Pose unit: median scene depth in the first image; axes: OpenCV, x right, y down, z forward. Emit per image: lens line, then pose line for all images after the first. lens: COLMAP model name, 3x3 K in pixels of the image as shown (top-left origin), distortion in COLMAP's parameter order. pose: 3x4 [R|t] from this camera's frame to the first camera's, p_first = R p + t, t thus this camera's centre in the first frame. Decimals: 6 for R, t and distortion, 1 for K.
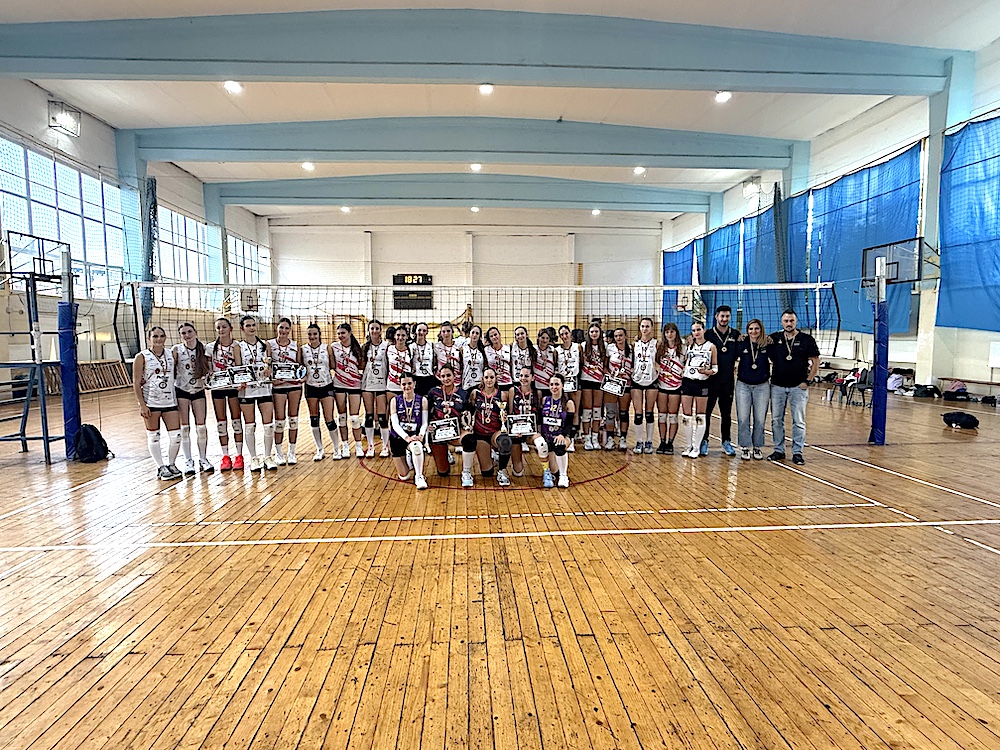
lens RADIAL K [[523.7, 0, 499.8], [0, 523.7, 375.3], [0, 0, 1]] dist [0.001979, -0.000568]
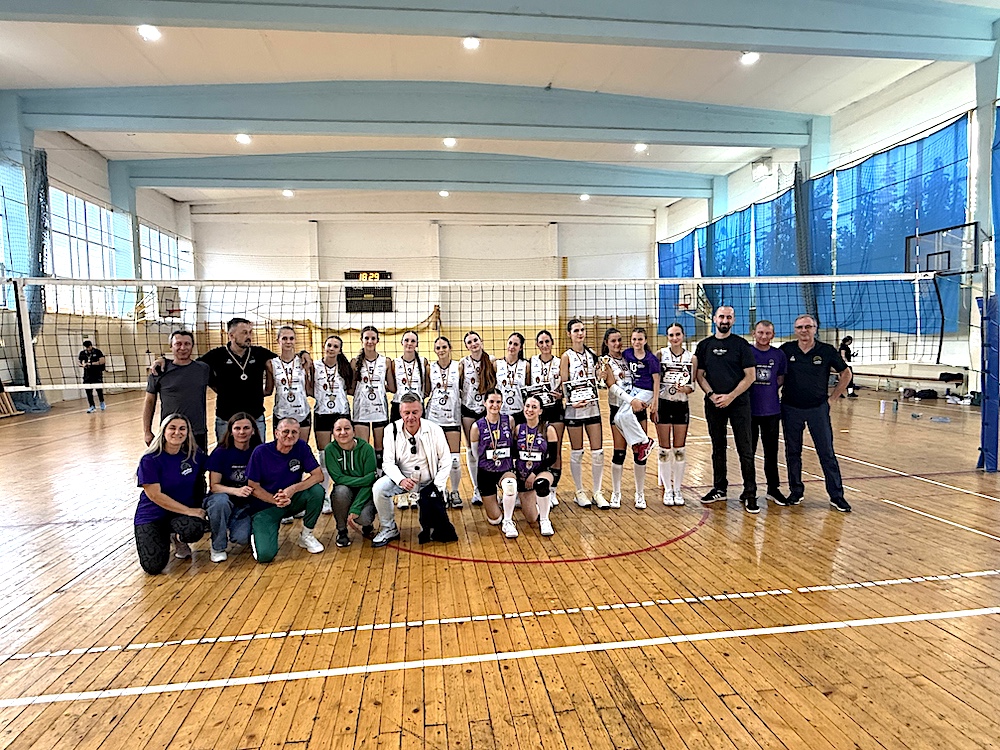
lens RADIAL K [[587.4, 0, 498.0], [0, 587.4, 372.9], [0, 0, 1]] dist [0.007797, -0.004190]
pose [[0.997078, -0.020069, 0.073713, -0.046605], [0.021548, 0.999581, -0.019326, -0.008739], [-0.073295, 0.020858, 0.997092, 0.066871]]
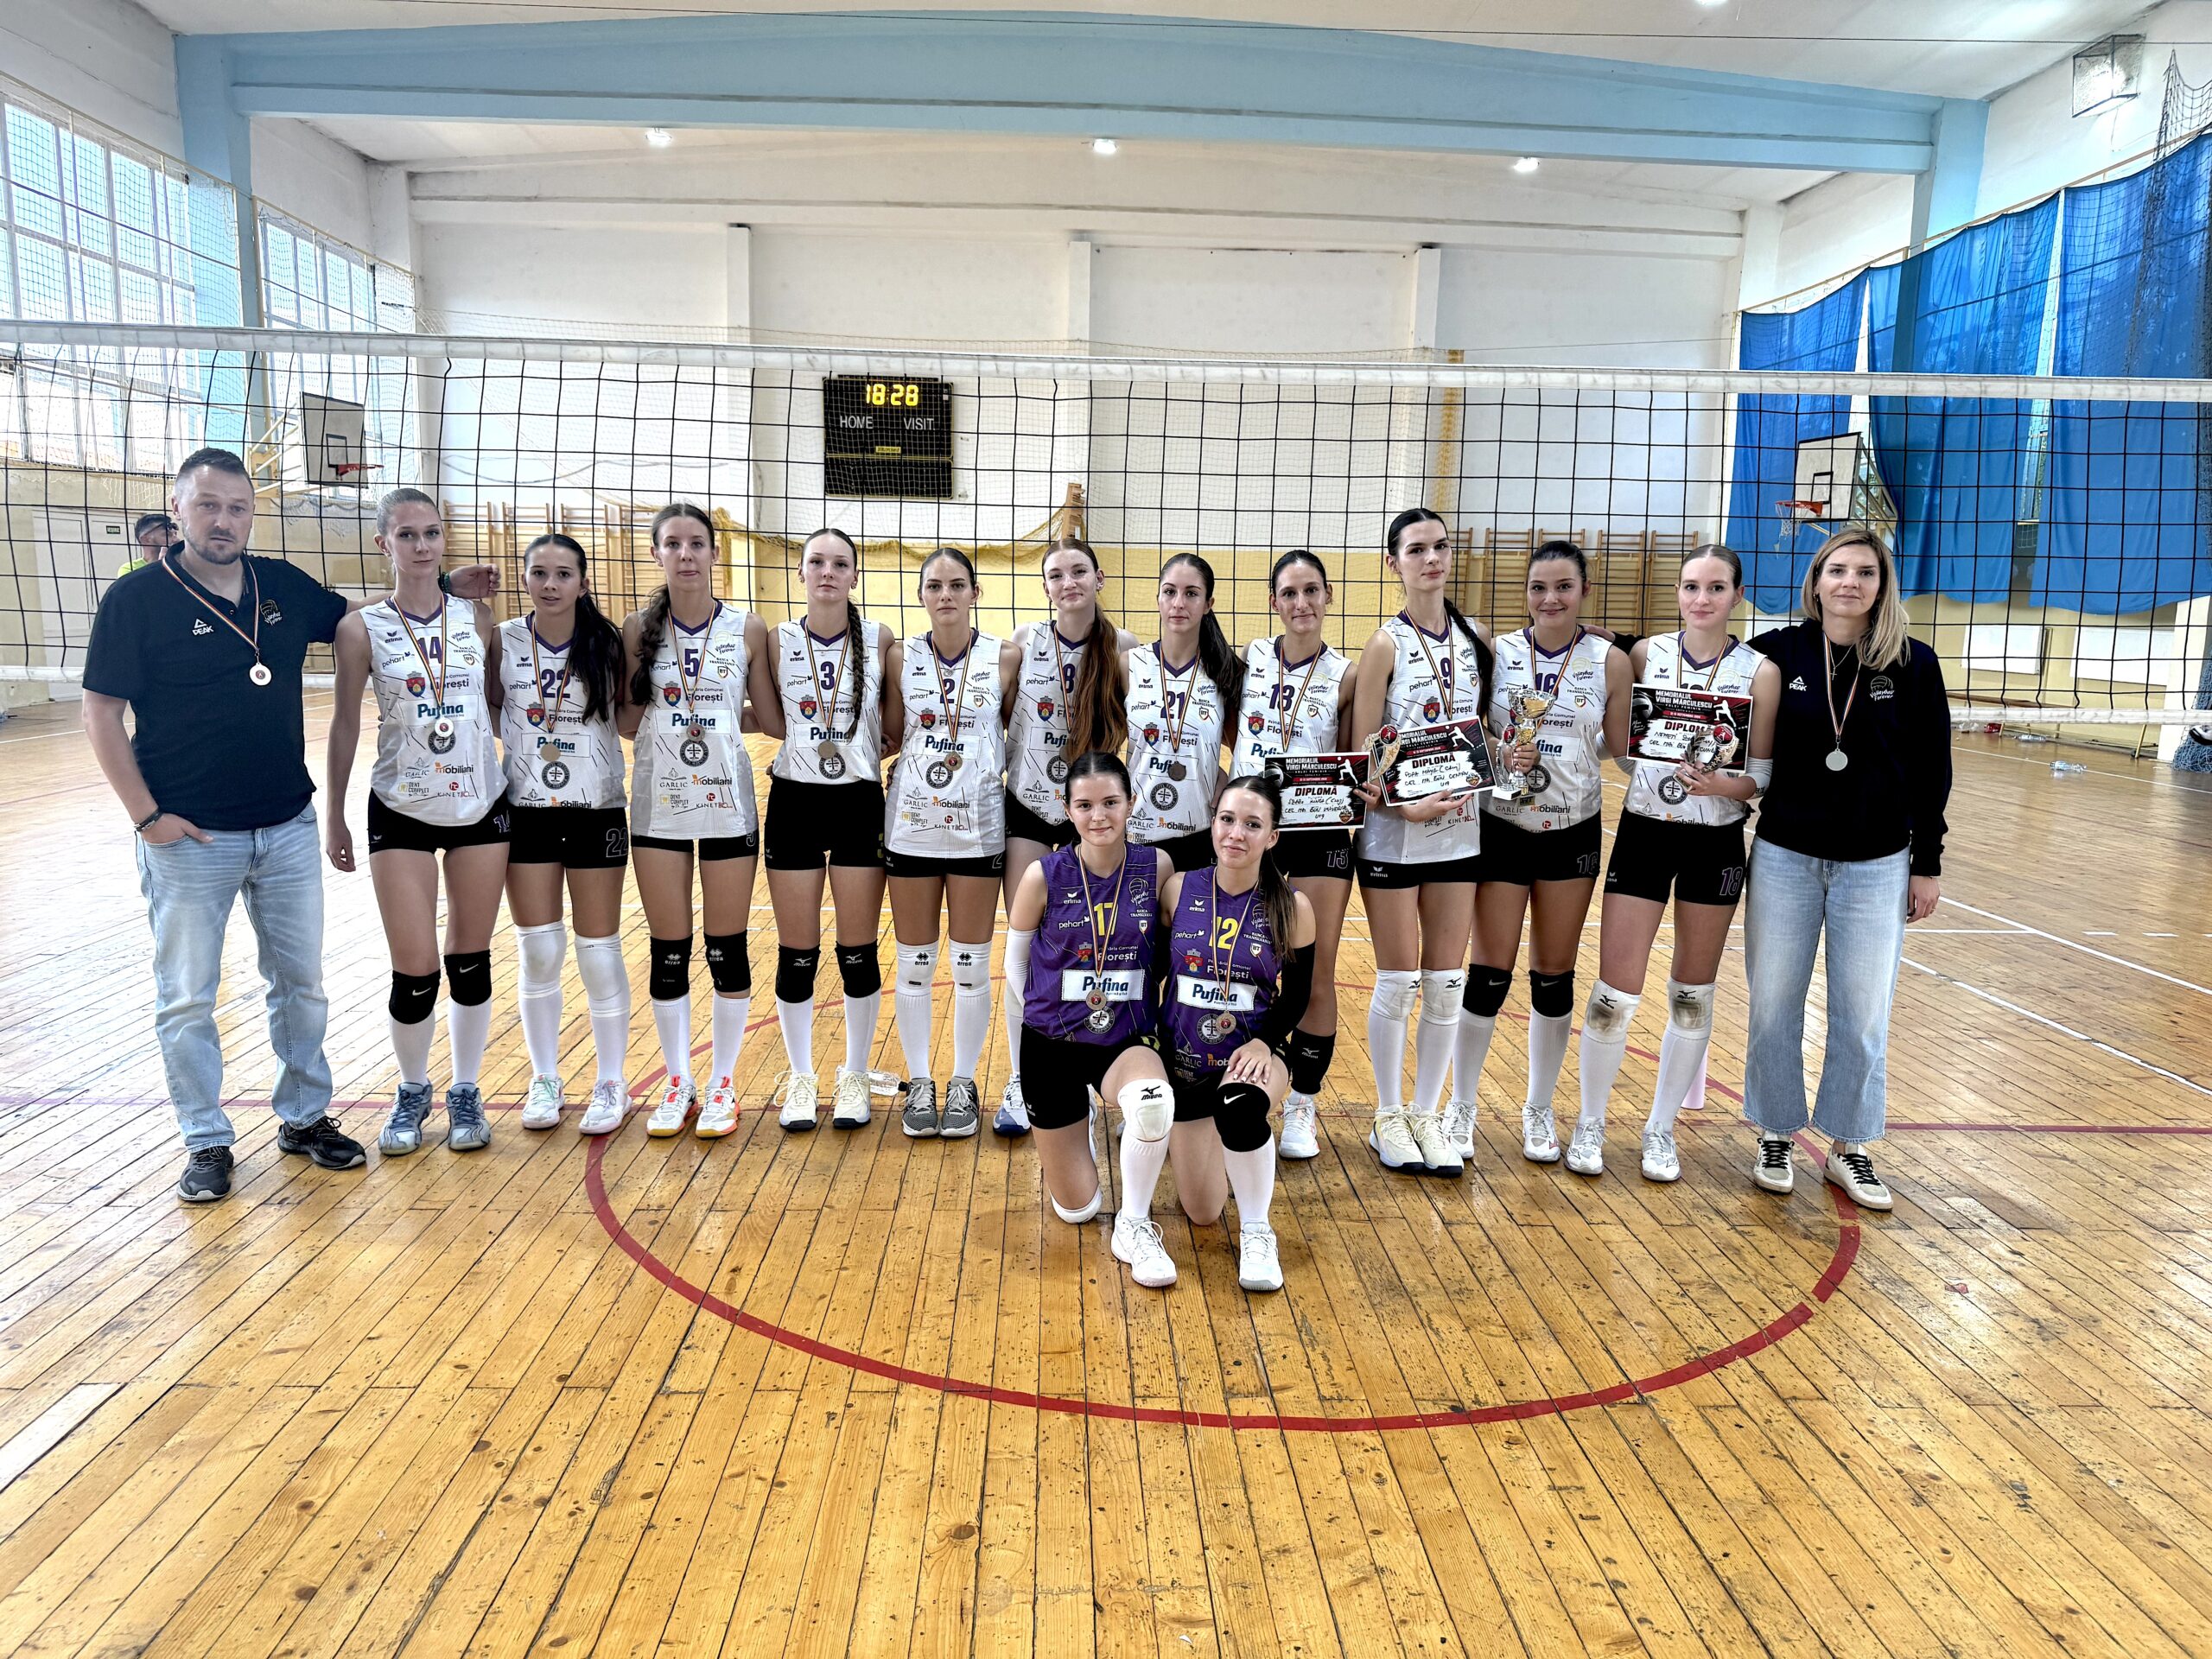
lens RADIAL K [[1549.5, 0, 1098.5], [0, 1549.5, 827.2], [0, 0, 1]] dist [0.021844, -0.021360]
pose [[0.999008, 0.030677, -0.032284, -0.015886], [-0.028089, 0.996575, 0.077780, -0.013051], [0.034560, -0.076795, 0.996448, 0.153227]]
